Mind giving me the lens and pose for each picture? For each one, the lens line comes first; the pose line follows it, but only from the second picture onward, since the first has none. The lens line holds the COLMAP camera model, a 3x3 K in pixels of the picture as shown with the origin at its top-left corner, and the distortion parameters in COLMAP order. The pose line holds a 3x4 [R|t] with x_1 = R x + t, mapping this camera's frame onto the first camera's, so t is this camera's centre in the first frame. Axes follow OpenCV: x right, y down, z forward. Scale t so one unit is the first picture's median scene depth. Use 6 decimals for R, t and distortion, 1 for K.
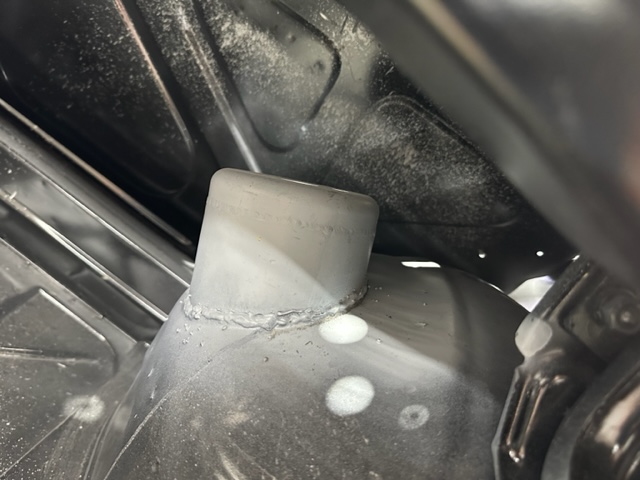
lens RADIAL K [[459.3, 0, 320.0], [0, 459.3, 240.0], [0, 0, 1]] dist [-0.000141, -0.002942]
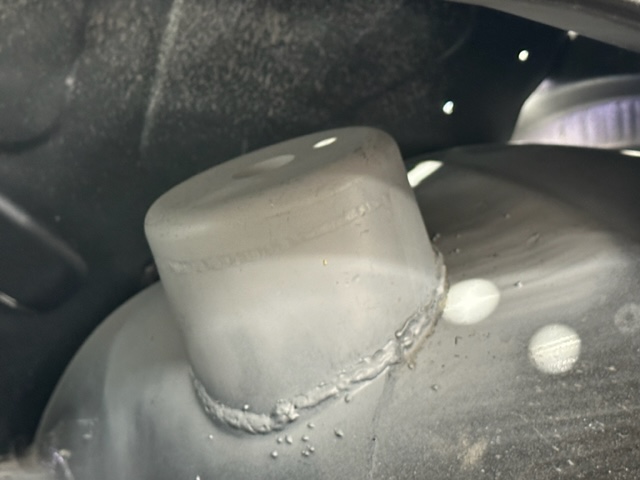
lens RADIAL K [[1449.3, 0, 320.0], [0, 1449.3, 240.0], [0, 0, 1]] dist [-0.841001, 10.798623]
pose [[0.744565, -0.553646, 0.372961, -0.554901], [0.526415, 0.830526, 0.181969, -0.255556], [-0.410500, 0.060845, 0.909828, -0.581395]]
